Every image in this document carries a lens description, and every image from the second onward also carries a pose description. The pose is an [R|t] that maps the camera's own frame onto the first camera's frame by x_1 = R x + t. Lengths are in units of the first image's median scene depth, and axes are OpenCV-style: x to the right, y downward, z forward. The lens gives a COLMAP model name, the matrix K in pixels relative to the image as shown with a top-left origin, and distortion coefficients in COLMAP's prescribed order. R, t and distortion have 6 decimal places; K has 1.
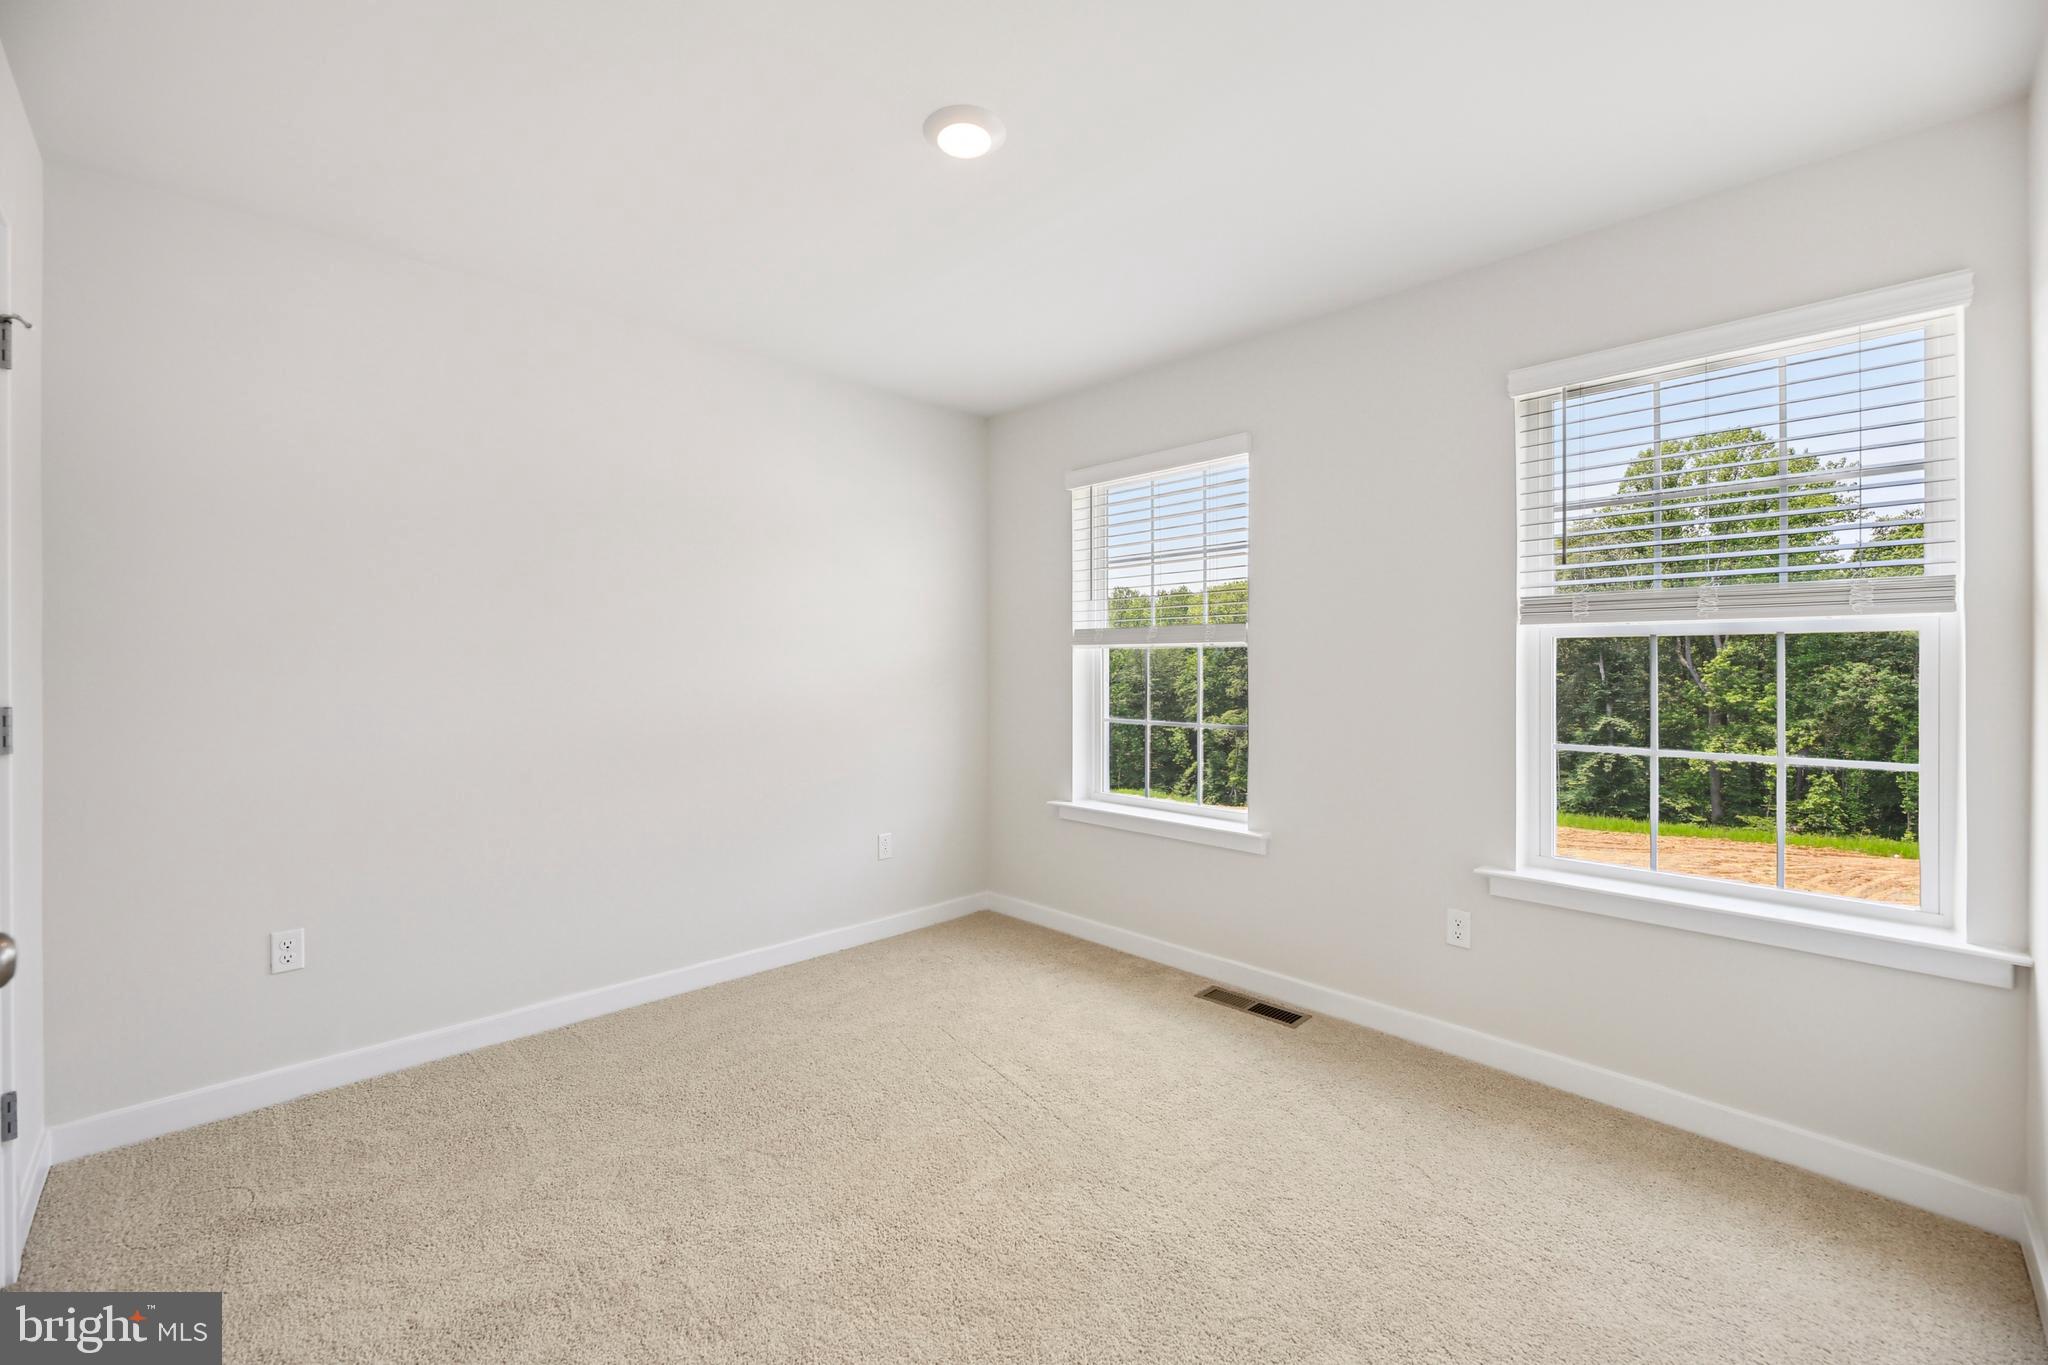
lens RADIAL K [[828.9, 0, 1015.5], [0, 828.9, 671.9], [0, 0, 1]] dist [-0.000717, -0.000367]
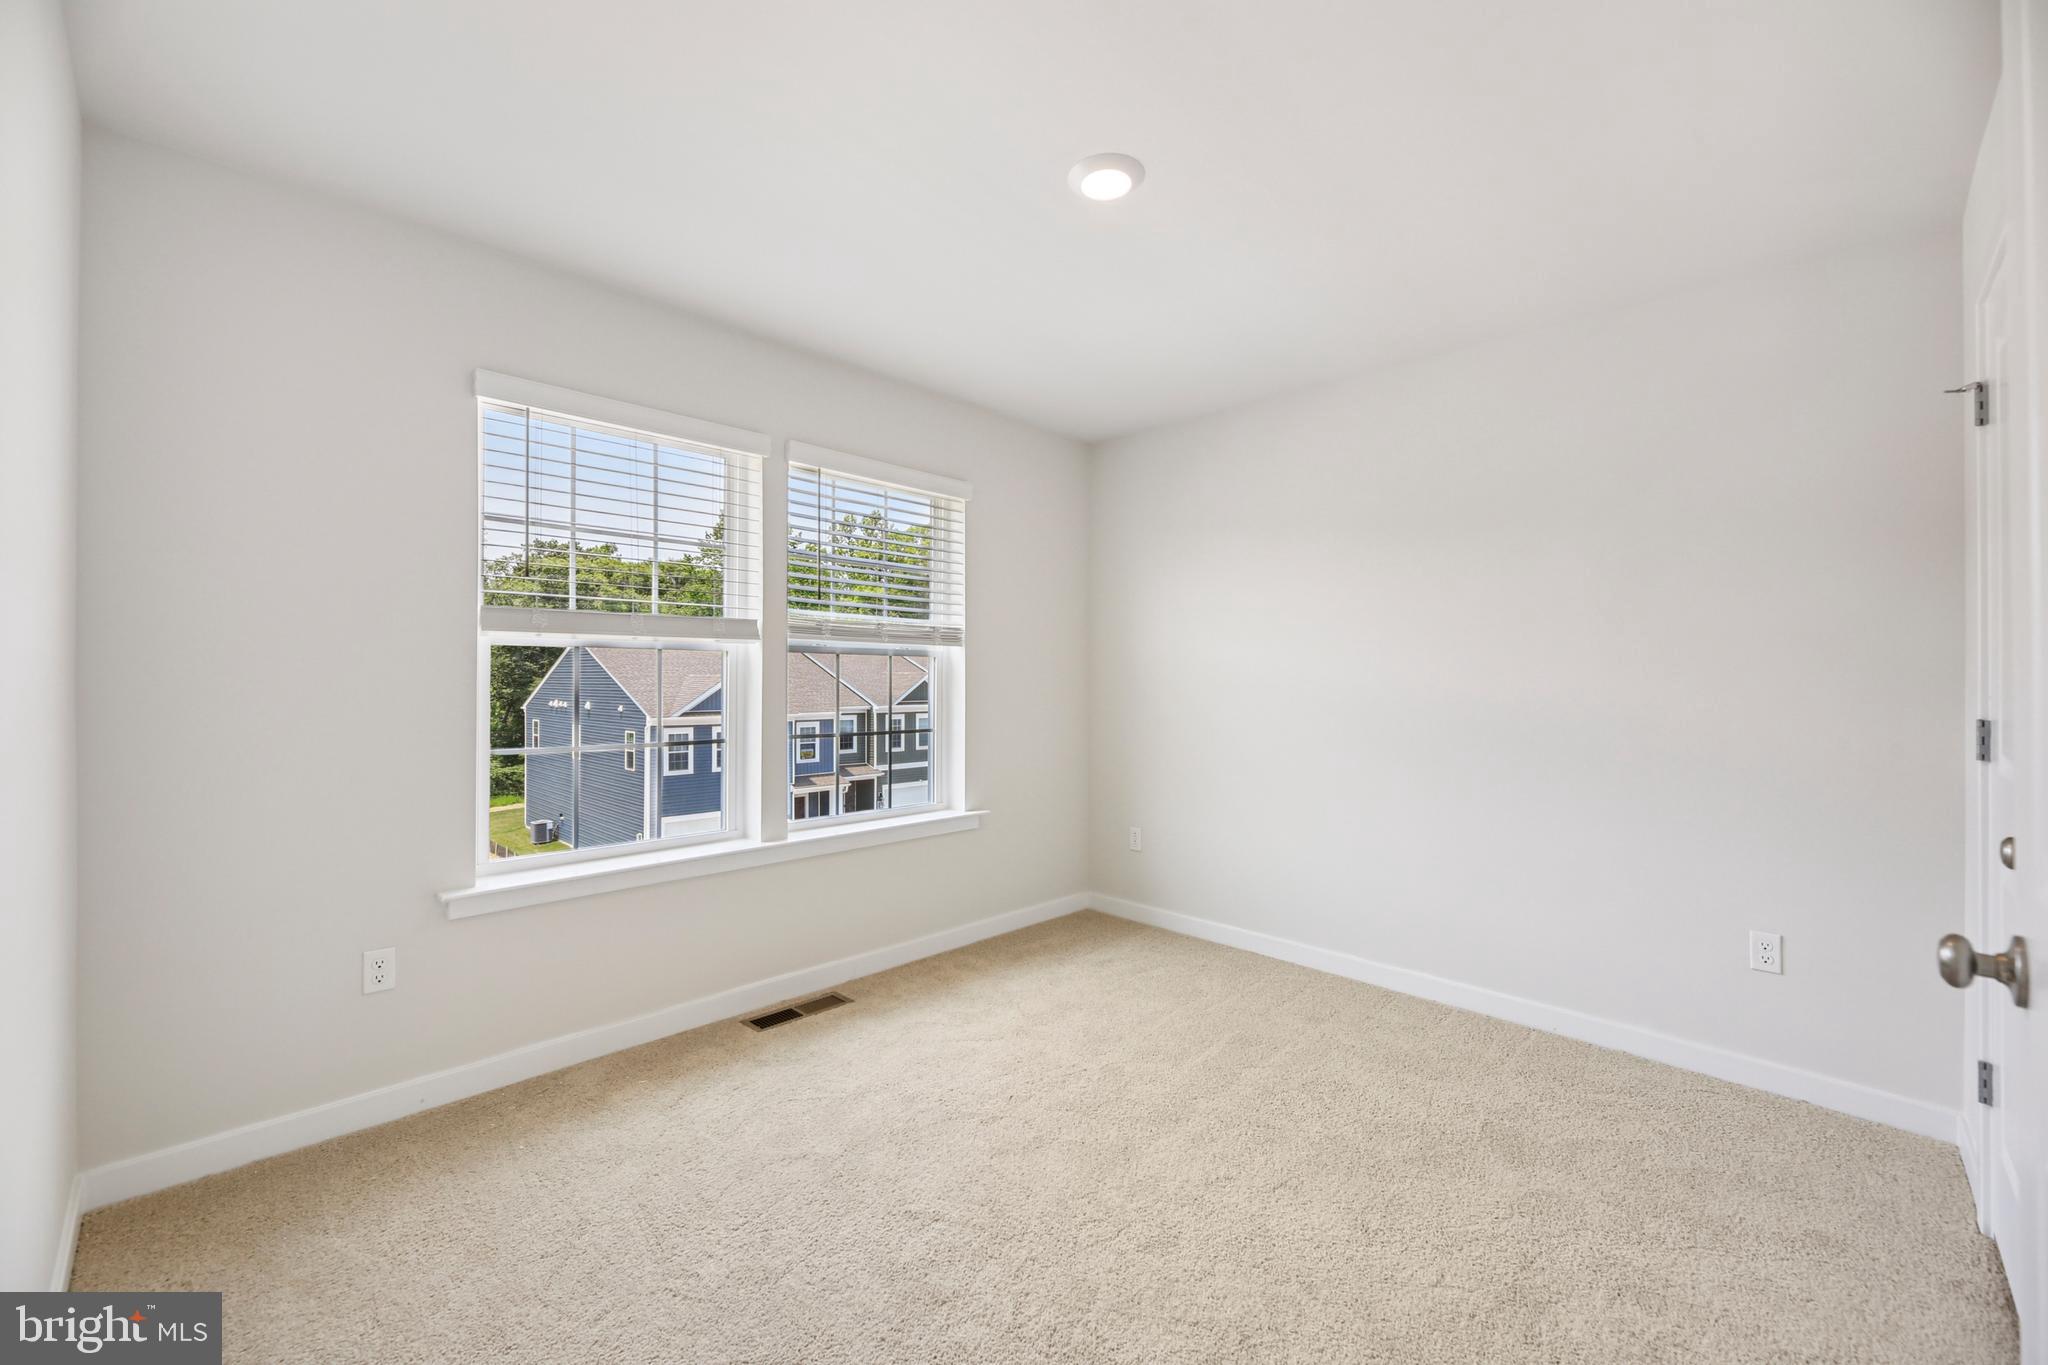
lens RADIAL K [[828.9, 0, 1015.5], [0, 828.9, 671.9], [0, 0, 1]] dist [-0.000717, -0.000367]
pose [[-0.039986, 0.002776, 0.999196, -0.594441], [0.004264, 0.999988, -0.002608, -0.005843], [-0.999191, 0.004156, -0.039997, 0.624811]]
